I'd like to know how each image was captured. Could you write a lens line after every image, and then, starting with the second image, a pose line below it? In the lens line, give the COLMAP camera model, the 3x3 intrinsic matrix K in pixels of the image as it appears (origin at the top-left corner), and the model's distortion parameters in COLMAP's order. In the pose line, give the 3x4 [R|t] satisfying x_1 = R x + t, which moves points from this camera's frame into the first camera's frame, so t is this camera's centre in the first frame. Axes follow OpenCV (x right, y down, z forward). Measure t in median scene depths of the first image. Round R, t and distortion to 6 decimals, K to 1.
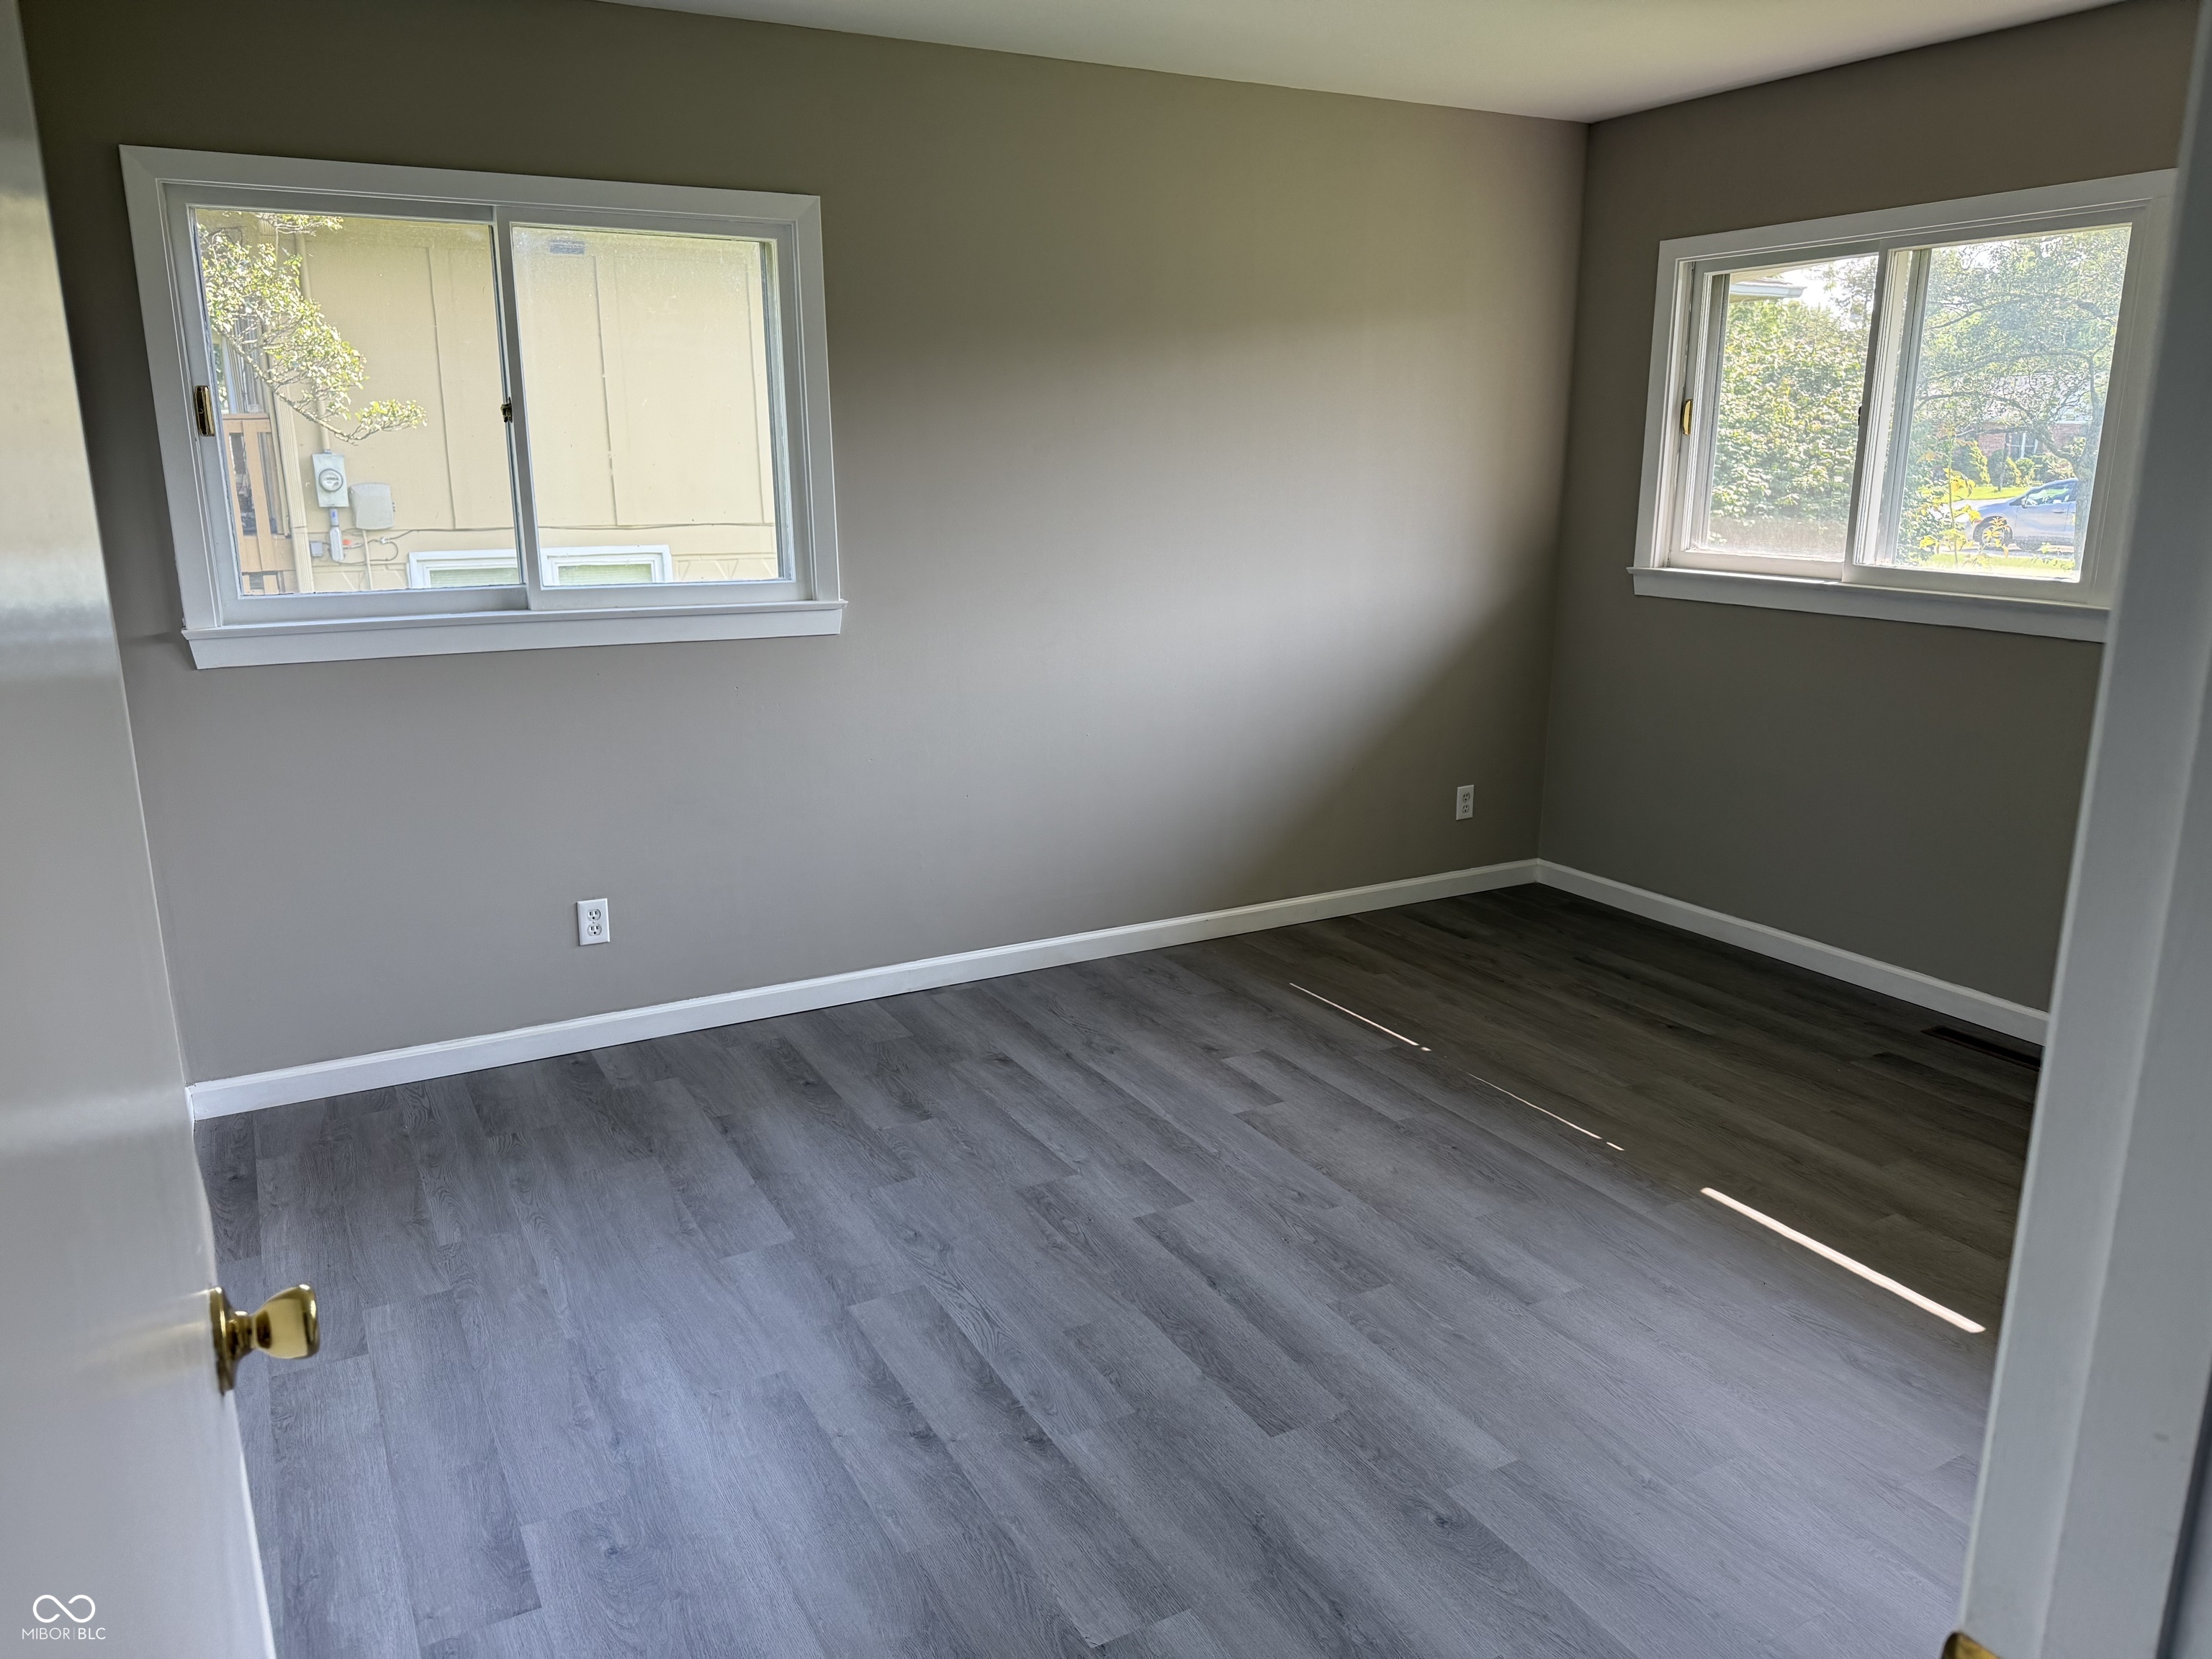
lens RADIAL K [[1547.3, 0, 1106.0], [0, 1547.3, 829.5], [0, 0, 1]] dist [0.112137, -0.160936]
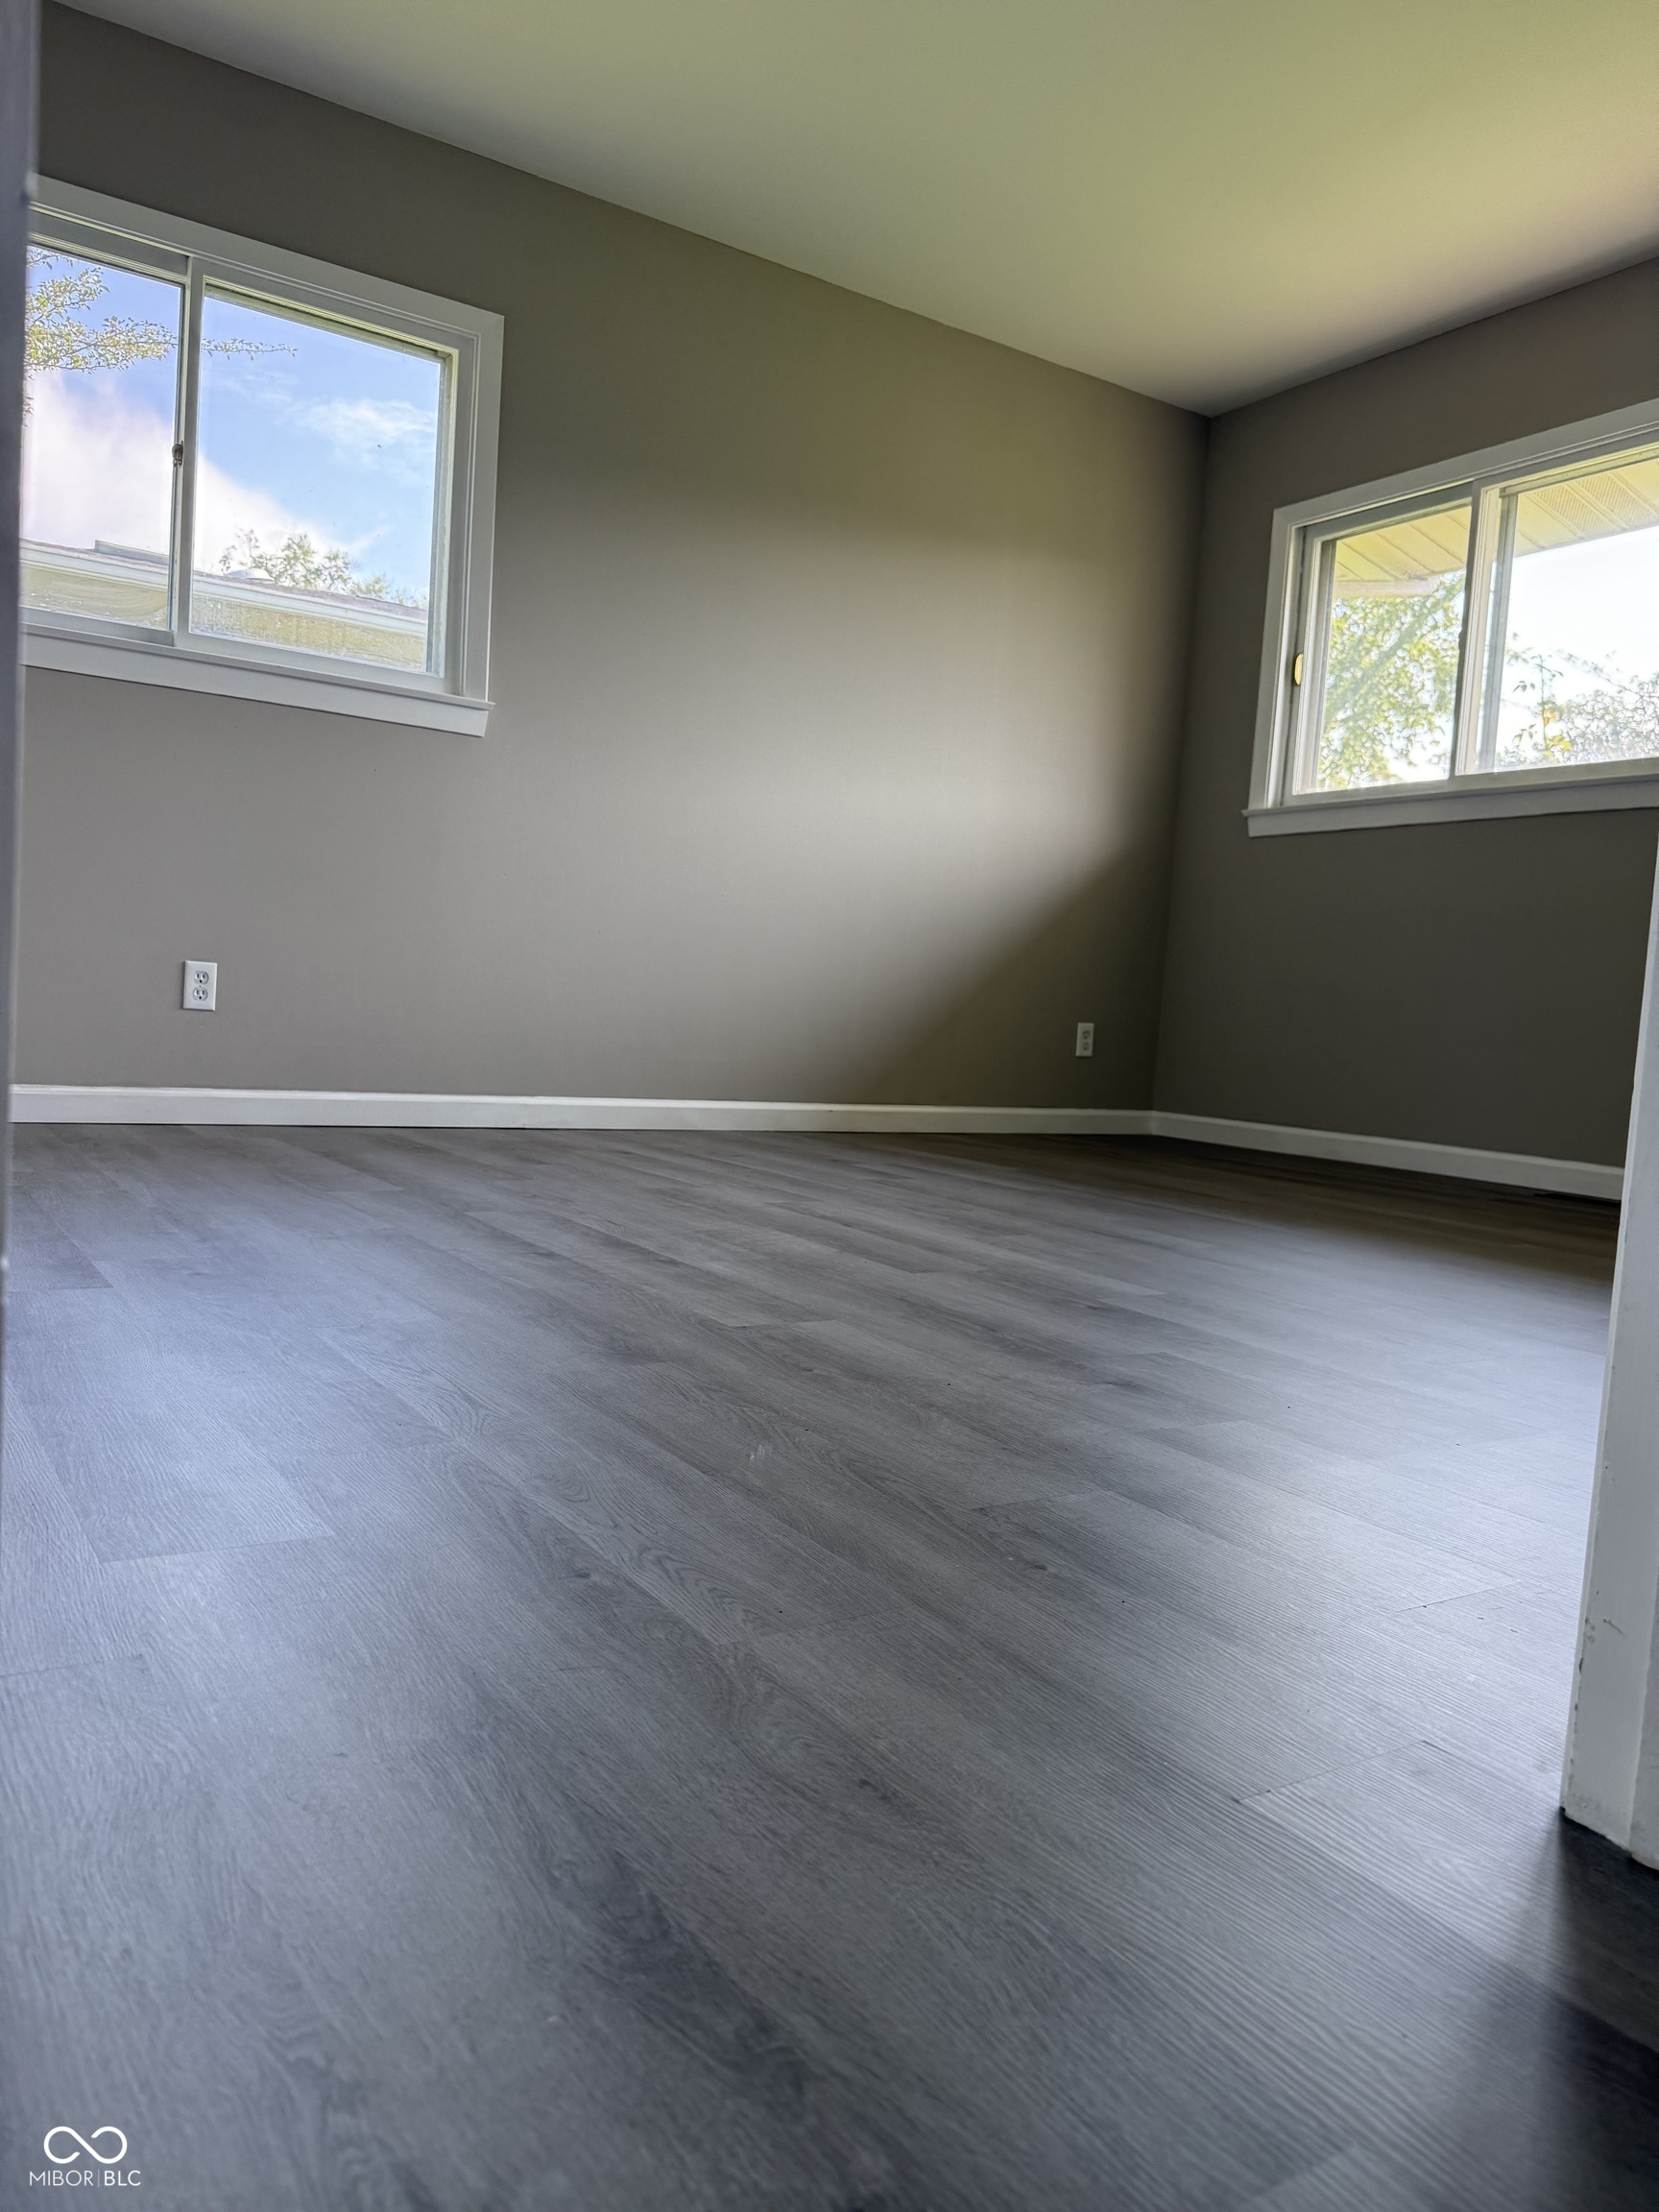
lens RADIAL K [[1547.3, 0, 813.8], [0, 1547.3, 1101.1], [0, 0, 1]] dist [0.112137, -0.160936]
pose [[0.995635, 0.060525, 0.071045, -0.021883], [-0.046742, 0.982235, -0.181739, 0.338477], [-0.080783, 0.177625, 0.980777, 0.051223]]
